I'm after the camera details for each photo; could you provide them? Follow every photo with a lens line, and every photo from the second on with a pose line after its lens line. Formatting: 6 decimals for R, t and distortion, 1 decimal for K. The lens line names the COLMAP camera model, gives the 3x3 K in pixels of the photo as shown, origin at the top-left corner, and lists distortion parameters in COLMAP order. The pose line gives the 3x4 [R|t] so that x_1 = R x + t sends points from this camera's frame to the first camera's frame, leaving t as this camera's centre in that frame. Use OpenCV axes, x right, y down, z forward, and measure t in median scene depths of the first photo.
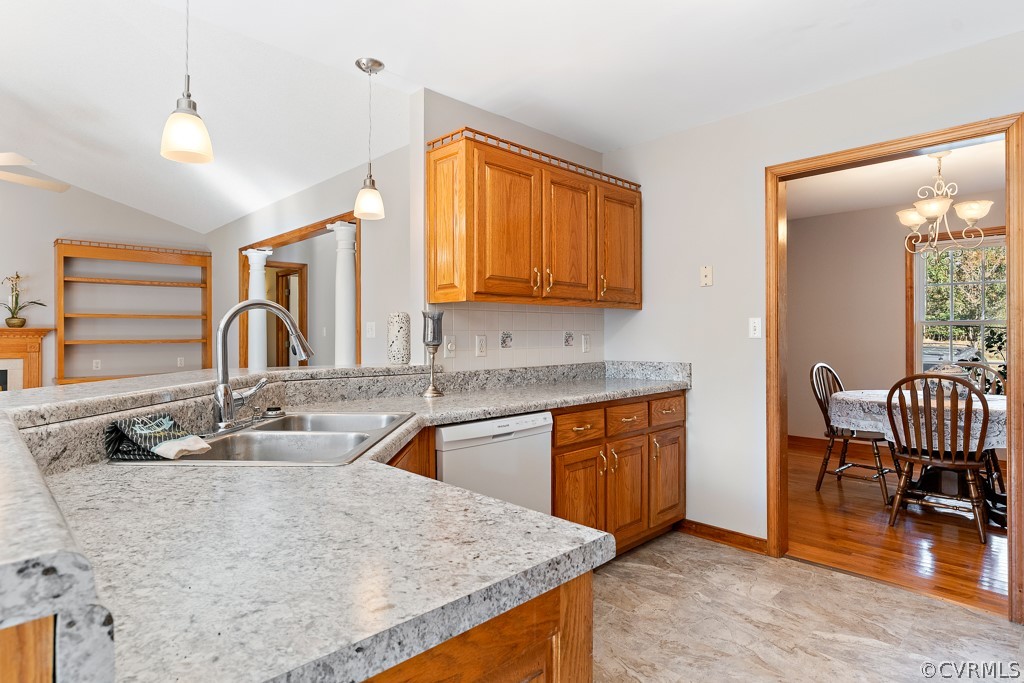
lens RADIAL K [[557.3, 0, 505.9], [0, 557.3, 326.1], [0, 0, 1]] dist [0.001830, -0.000115]
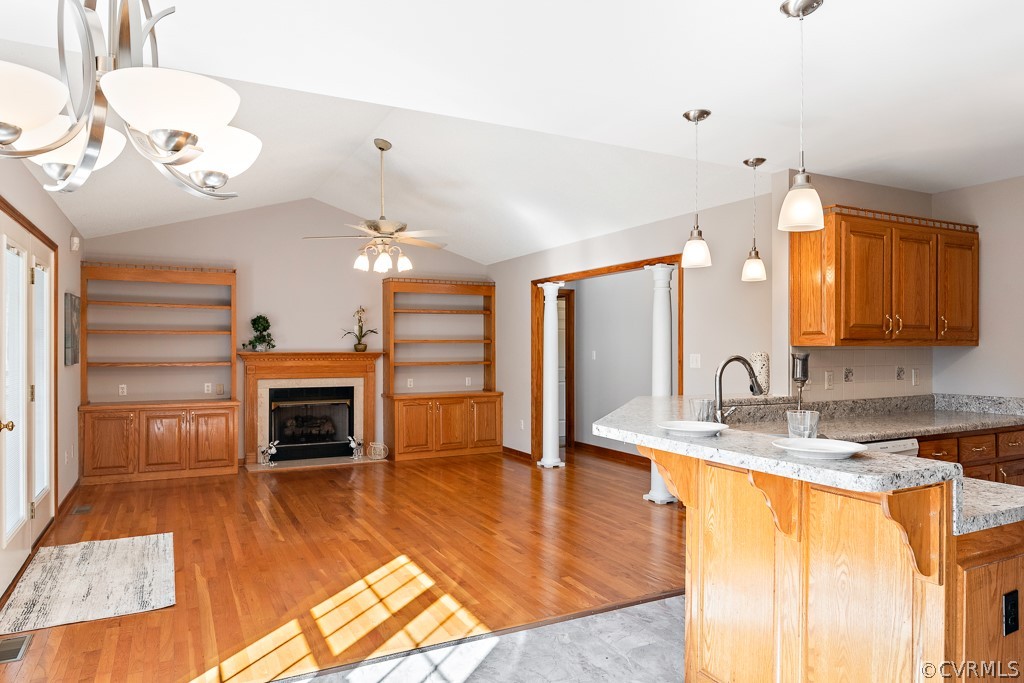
lens RADIAL K [[655.9, 0, 508.8], [0, 655.9, 343.0], [0, 0, 1]] dist [0.003925, -0.000837]
pose [[0.959671, 0.003008, -0.281110, -0.285440], [-0.000243, 0.999951, 0.009872, -0.052992], [0.281126, -0.009406, 0.959625, -0.479181]]
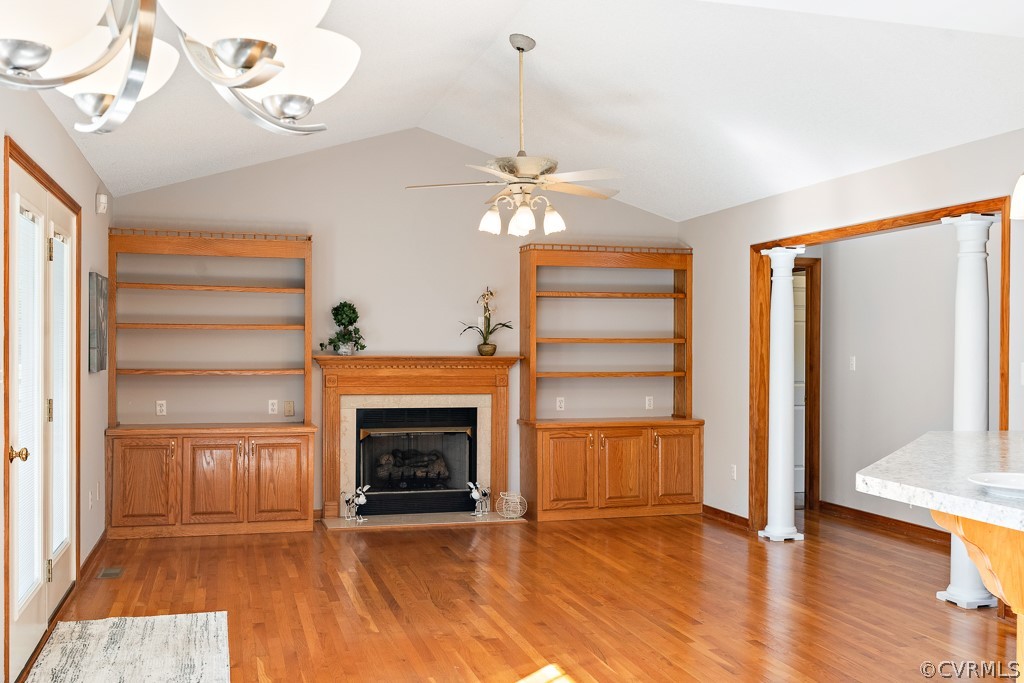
lens RADIAL K [[1008.4, 0, 512.8], [0, 1008.4, 348.2], [0, 0, 1]] dist [0.003580, 0.000000]
pose [[0.887829, 0.008085, -0.460102, -0.293768], [-0.001196, 0.999883, 0.015264, -0.053133], [0.460171, -0.013001, 0.887735, -0.483077]]
